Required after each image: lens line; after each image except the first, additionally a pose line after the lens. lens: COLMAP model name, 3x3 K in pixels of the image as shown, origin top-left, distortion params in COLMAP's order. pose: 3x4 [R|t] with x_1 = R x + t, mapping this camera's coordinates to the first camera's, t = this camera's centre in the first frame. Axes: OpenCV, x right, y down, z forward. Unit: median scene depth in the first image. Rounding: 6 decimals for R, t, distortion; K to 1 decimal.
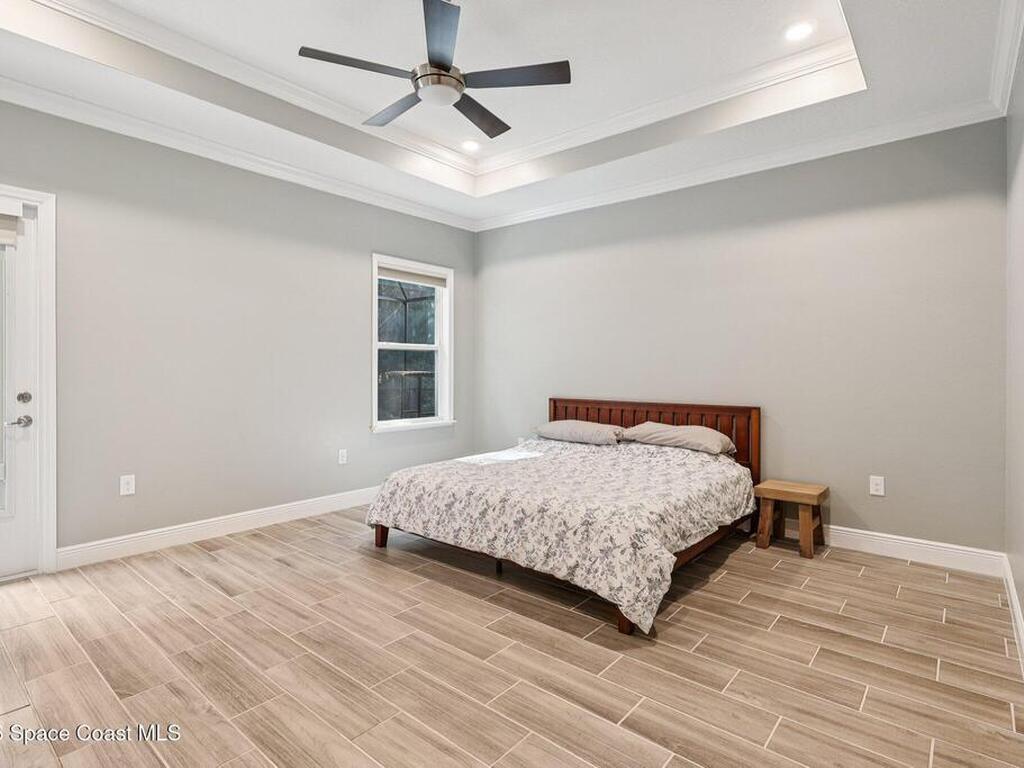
lens RADIAL K [[536.8, 0, 515.1], [0, 536.8, 376.5], [0, 0, 1]] dist [-0.018404, 0.002077]
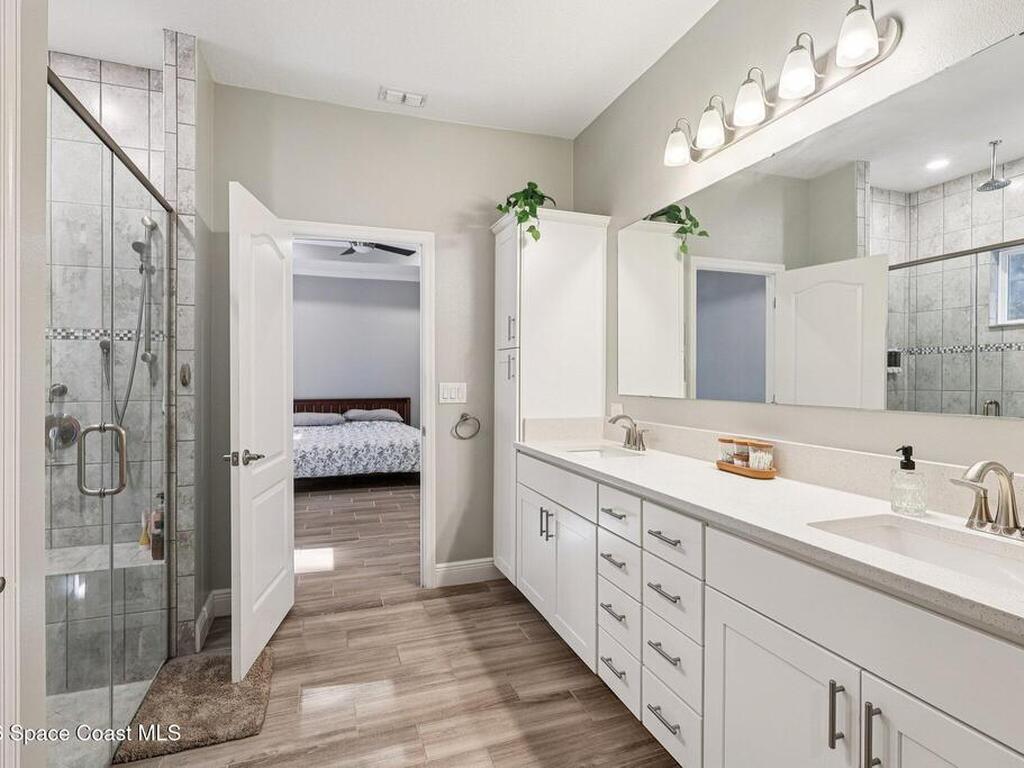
lens RADIAL K [[536.8, 0, 515.5], [0, 536.8, 379.1], [0, 0, 1]] dist [-0.018404, 0.002077]
pose [[0.515415, -0.012125, 0.856855, -1.374415], [0.013241, 0.999893, 0.006184, -0.024770], [-0.856838, 0.008158, 0.515521, -0.495938]]
